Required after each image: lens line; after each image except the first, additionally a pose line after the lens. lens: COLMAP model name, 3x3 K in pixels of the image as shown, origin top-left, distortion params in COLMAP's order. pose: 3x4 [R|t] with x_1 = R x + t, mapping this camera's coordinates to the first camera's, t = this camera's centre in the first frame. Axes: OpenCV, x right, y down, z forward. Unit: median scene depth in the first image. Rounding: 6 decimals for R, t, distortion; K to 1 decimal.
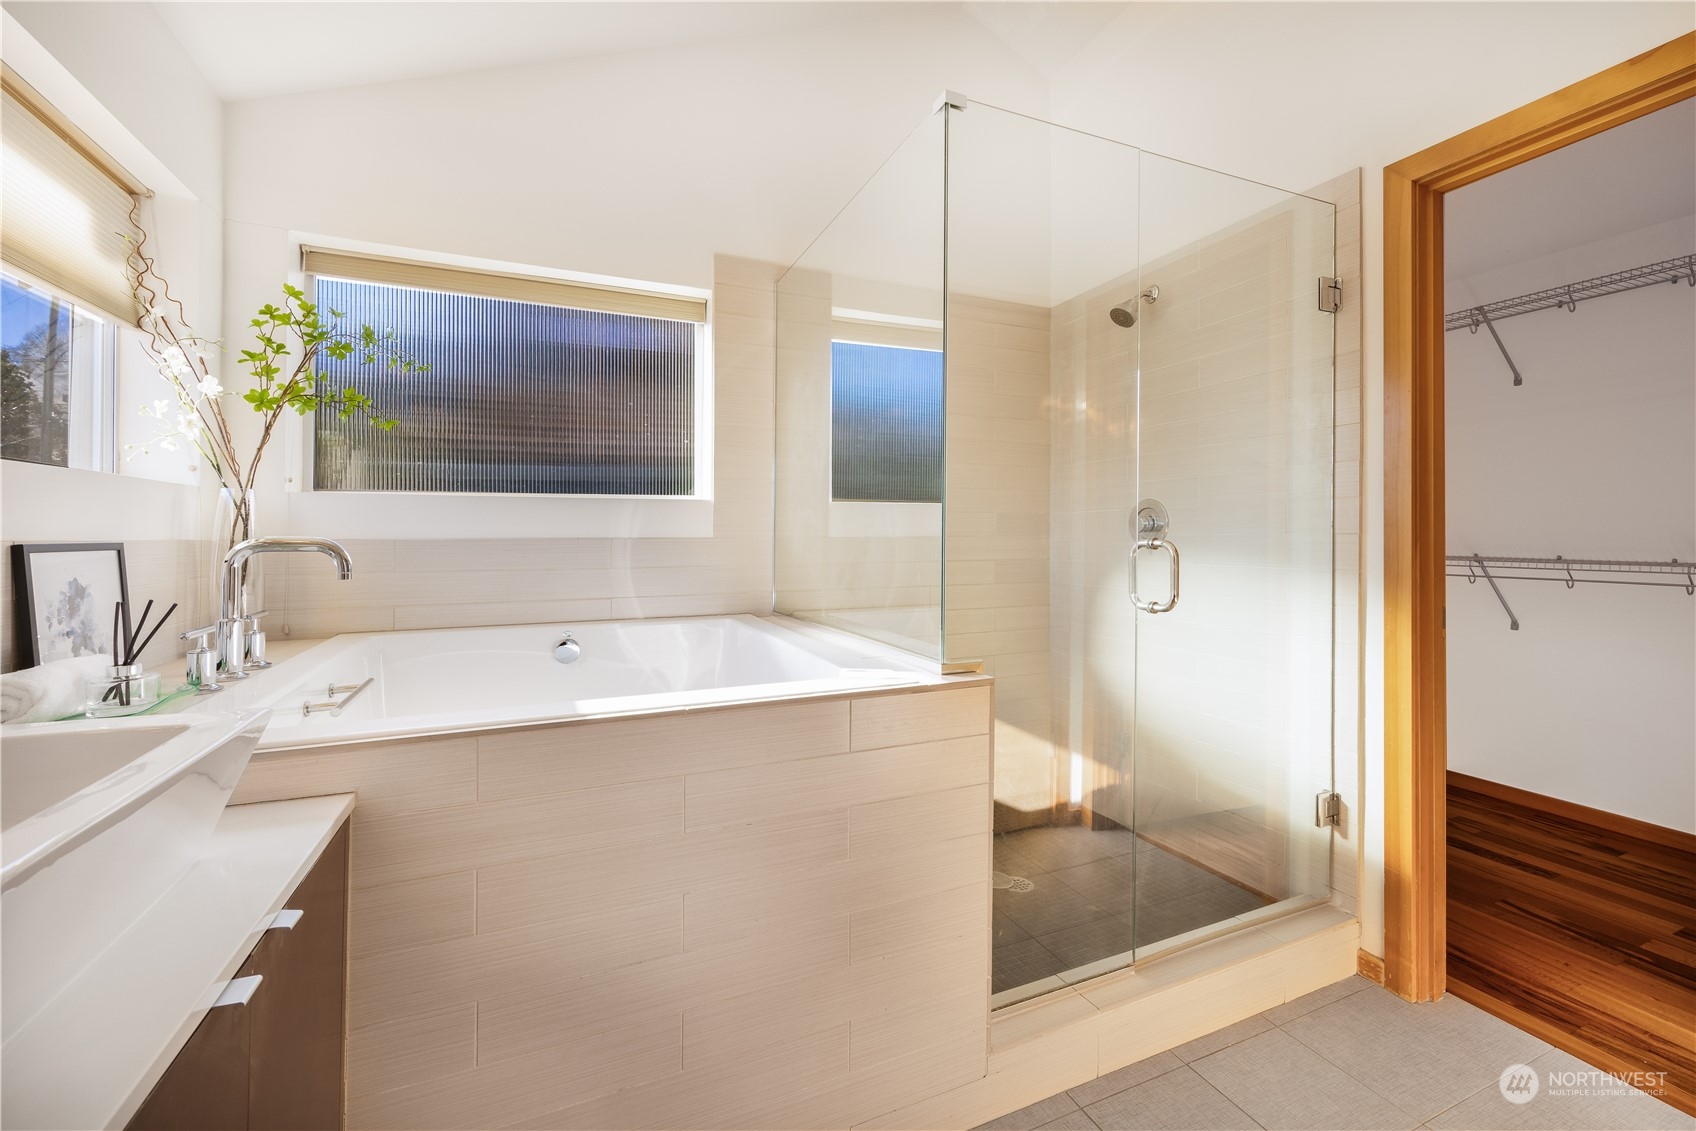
lens RADIAL K [[695.8, 0, 846.3], [0, 695.8, 533.3], [0, 0, 1]] dist [-0.000219, 0.000127]
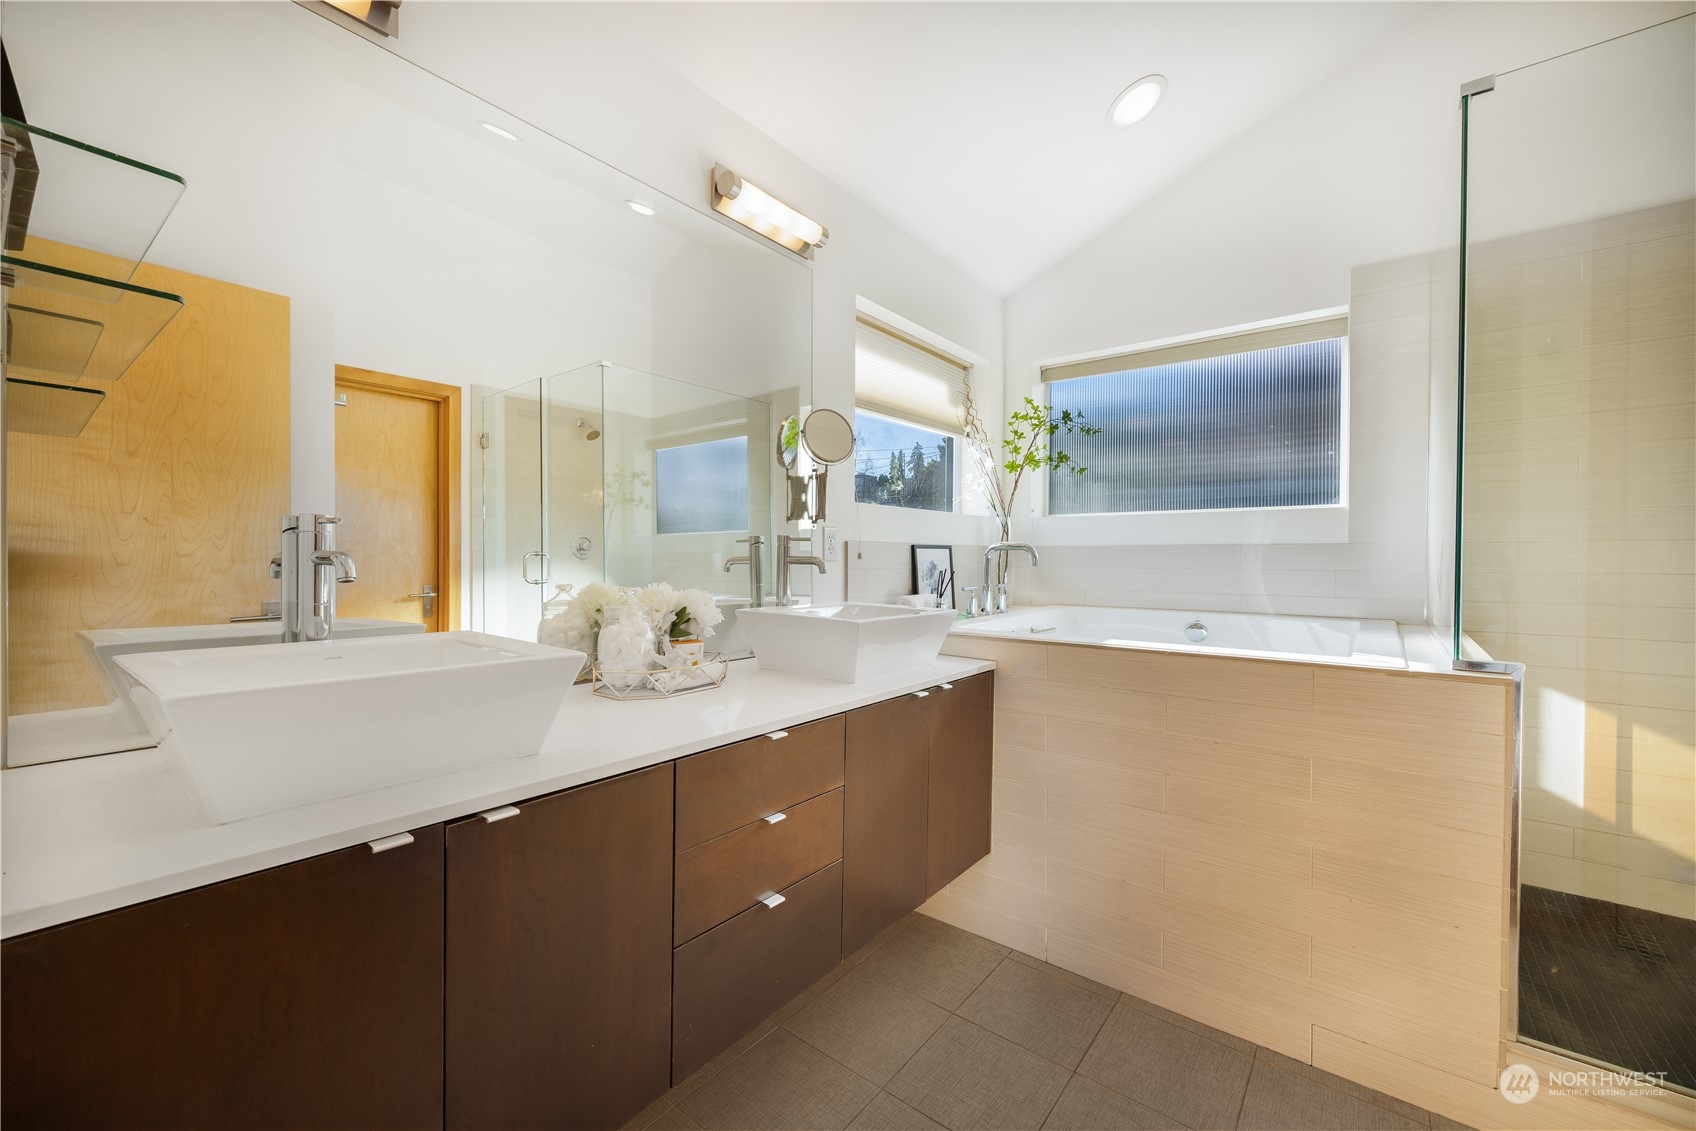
lens RADIAL K [[679.8, 0, 848.0], [0, 679.8, 565.5], [0, 0, 1]] dist [0.000392, 0.000548]
pose [[0.476152, 0.018189, -0.879175, 0.495651], [0.000001, 0.999786, 0.020685, 0.025571], [0.879363, -0.009851, 0.476050, -0.201494]]
